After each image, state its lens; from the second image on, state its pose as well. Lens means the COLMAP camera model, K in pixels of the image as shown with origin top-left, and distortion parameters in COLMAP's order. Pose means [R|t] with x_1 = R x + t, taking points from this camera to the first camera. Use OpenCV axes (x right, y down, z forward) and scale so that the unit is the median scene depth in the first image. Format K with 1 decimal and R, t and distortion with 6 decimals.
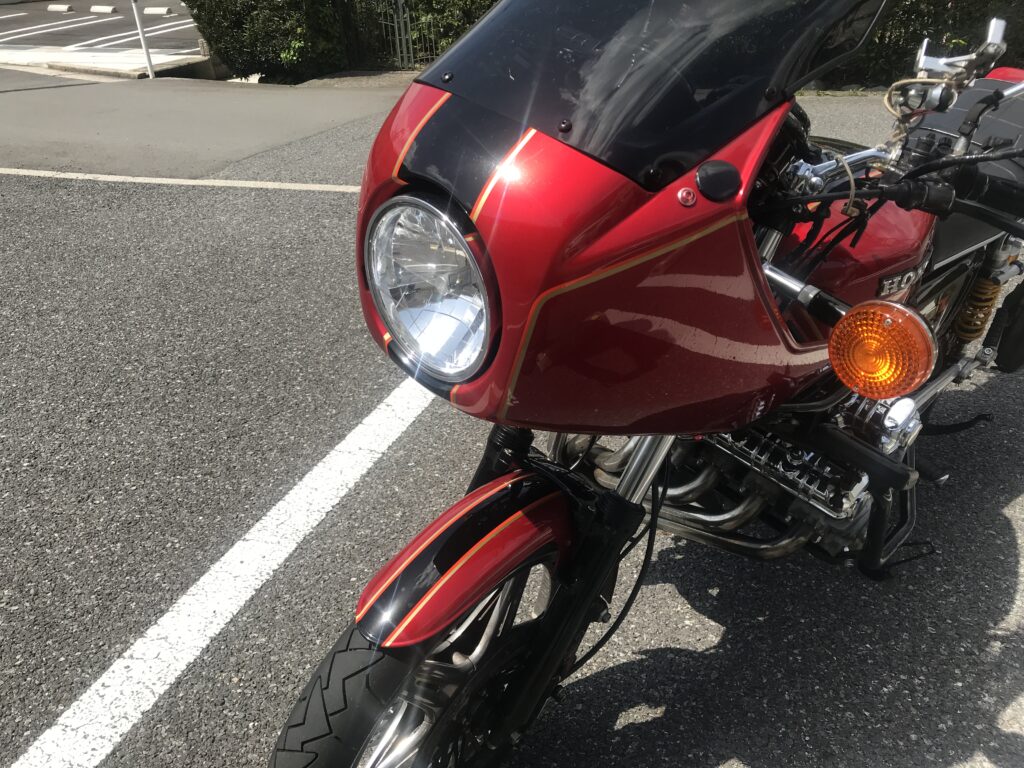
lens RADIAL K [[845.7, 0, 513.9], [0, 845.7, 383.7], [0, 0, 1]] dist [-0.001096, 0.016386]
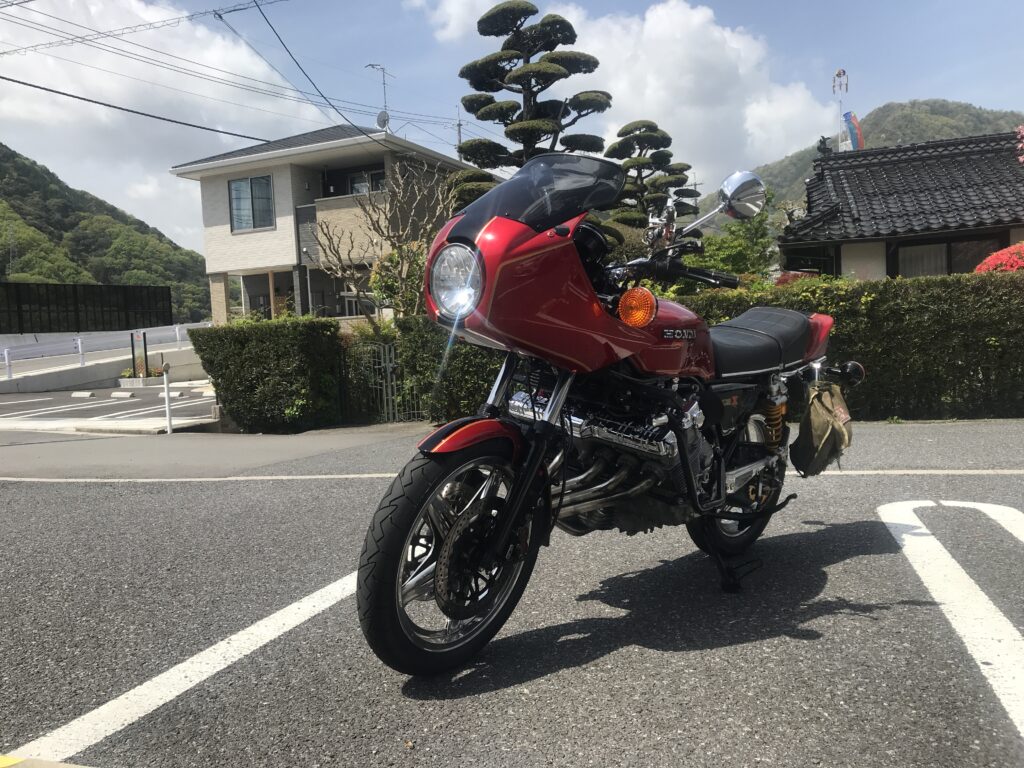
lens RADIAL K [[845.7, 0, 511.0], [0, 845.7, 385.0], [0, 0, 1]] dist [-0.001096, 0.016386]
pose [[0.999336, -0.009424, 0.035186, -0.004742], [0.023693, 0.901862, -0.431374, 0.194979], [-0.027668, 0.431921, 0.901487, -0.179674]]
